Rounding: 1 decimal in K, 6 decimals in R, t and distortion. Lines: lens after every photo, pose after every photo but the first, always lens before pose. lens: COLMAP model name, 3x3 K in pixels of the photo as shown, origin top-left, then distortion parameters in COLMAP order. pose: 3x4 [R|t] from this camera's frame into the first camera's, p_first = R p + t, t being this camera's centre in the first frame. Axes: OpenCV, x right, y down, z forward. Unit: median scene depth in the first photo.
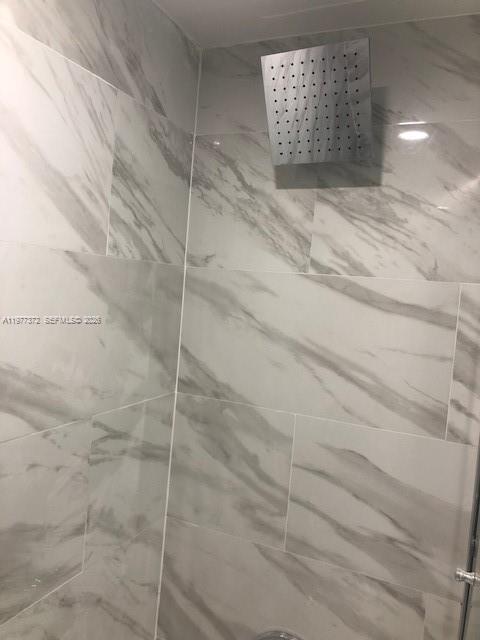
lens RADIAL K [[533.9, 0, 237.8], [0, 533.9, 319.7], [0, 0, 1]] dist [0.034602, -0.044190]
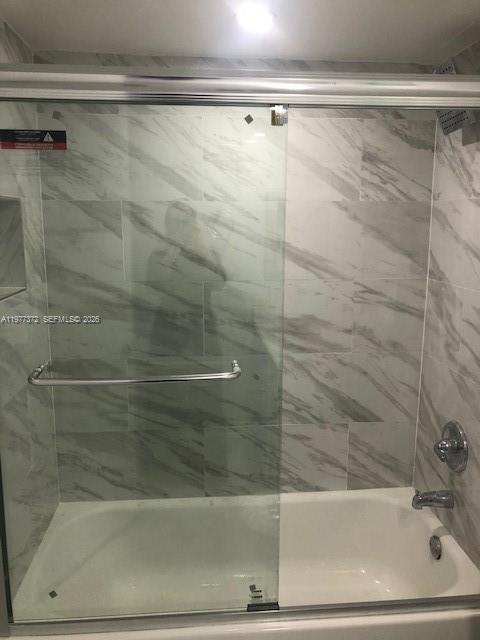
lens RADIAL K [[533.9, 0, 241.4], [0, 533.9, 318.7], [0, 0, 1]] dist [0.034602, -0.044190]
pose [[0.486251, 0.083742, -0.869797, 1.236865], [-0.016366, 0.996096, 0.086752, 0.145618], [0.873666, -0.027948, 0.485723, -0.382757]]
